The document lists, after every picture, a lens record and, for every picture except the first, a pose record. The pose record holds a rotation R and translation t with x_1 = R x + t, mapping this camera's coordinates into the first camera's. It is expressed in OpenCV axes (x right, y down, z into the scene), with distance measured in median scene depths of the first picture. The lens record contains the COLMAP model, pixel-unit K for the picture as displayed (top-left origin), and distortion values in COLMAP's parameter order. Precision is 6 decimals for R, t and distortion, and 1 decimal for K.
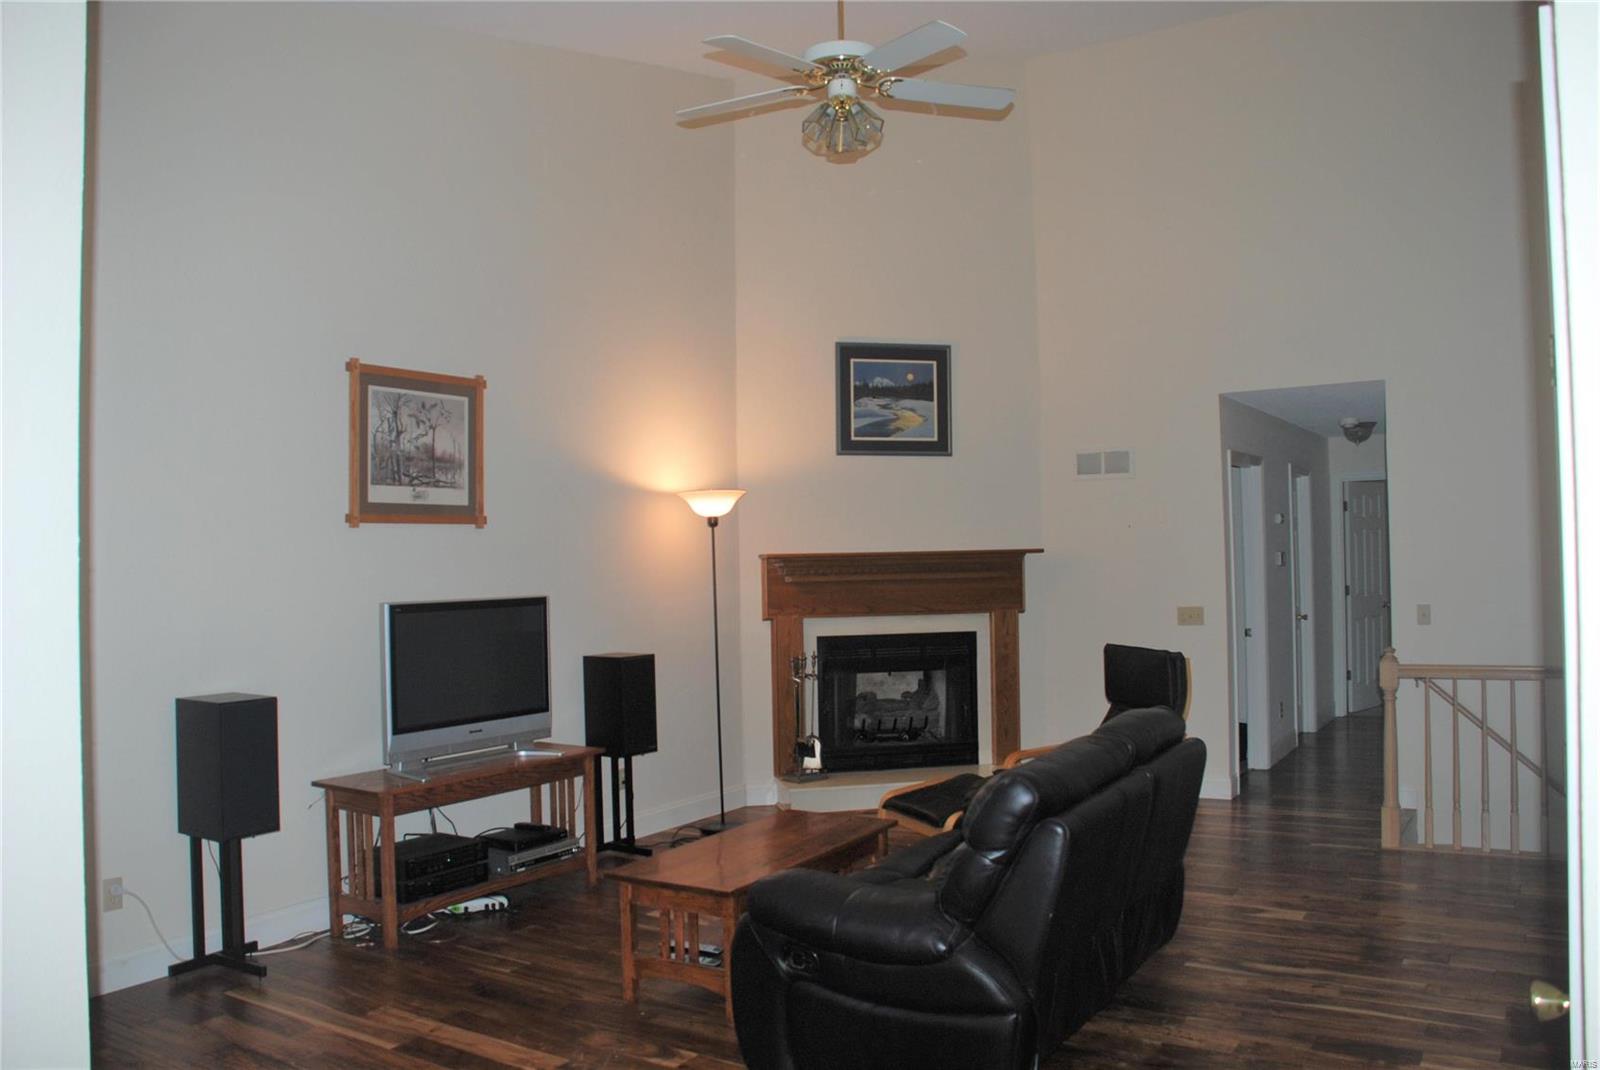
lens RADIAL K [[1280.3, 0, 835.2], [0, 1280.3, 564.1], [0, 0, 1]] dist [-0.131092, 0.005125]
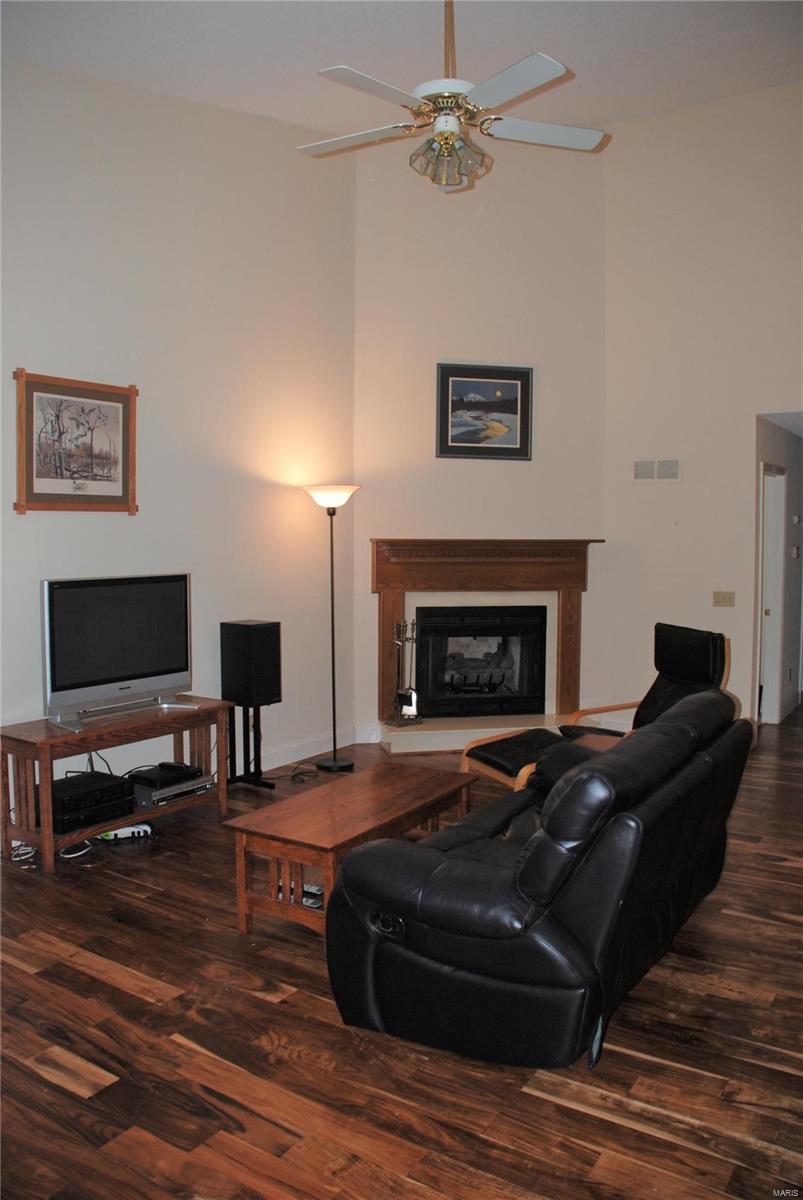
lens RADIAL K [[958.8, 0, 403.5], [0, 958.8, 624.3], [0, 0, 1]] dist [-0.163676, 0.131494]
pose [[0.999206, 0.026031, -0.030163, 0.002511], [-0.023190, 0.995581, 0.090999, -0.013272], [0.032398, -0.090228, 0.995394, 0.120830]]
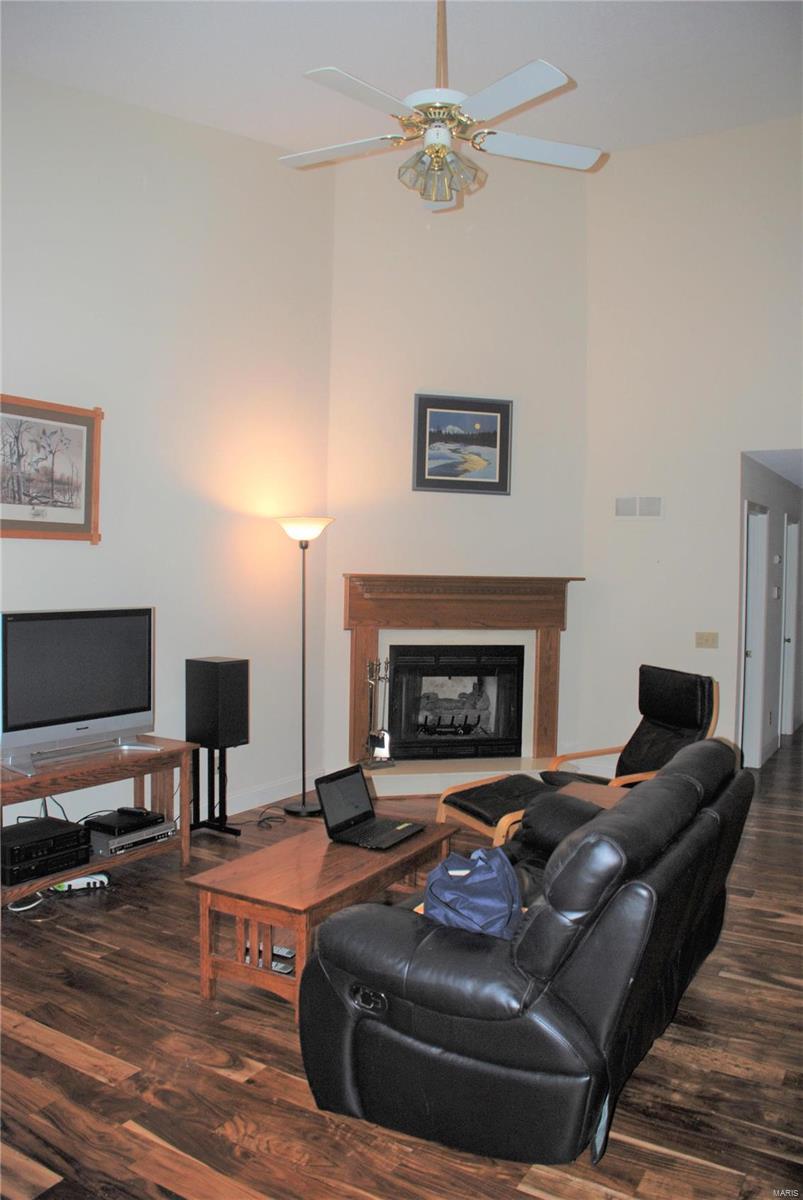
lens RADIAL K [[958.8, 0, 403.5], [0, 958.8, 624.3], [0, 0, 1]] dist [-0.163676, 0.131494]
pose [[0.999266, 0.038006, 0.004848, -0.008849], [-0.038210, 0.997863, 0.053004, -0.012760], [-0.002823, -0.053150, 0.998583, 0.165688]]
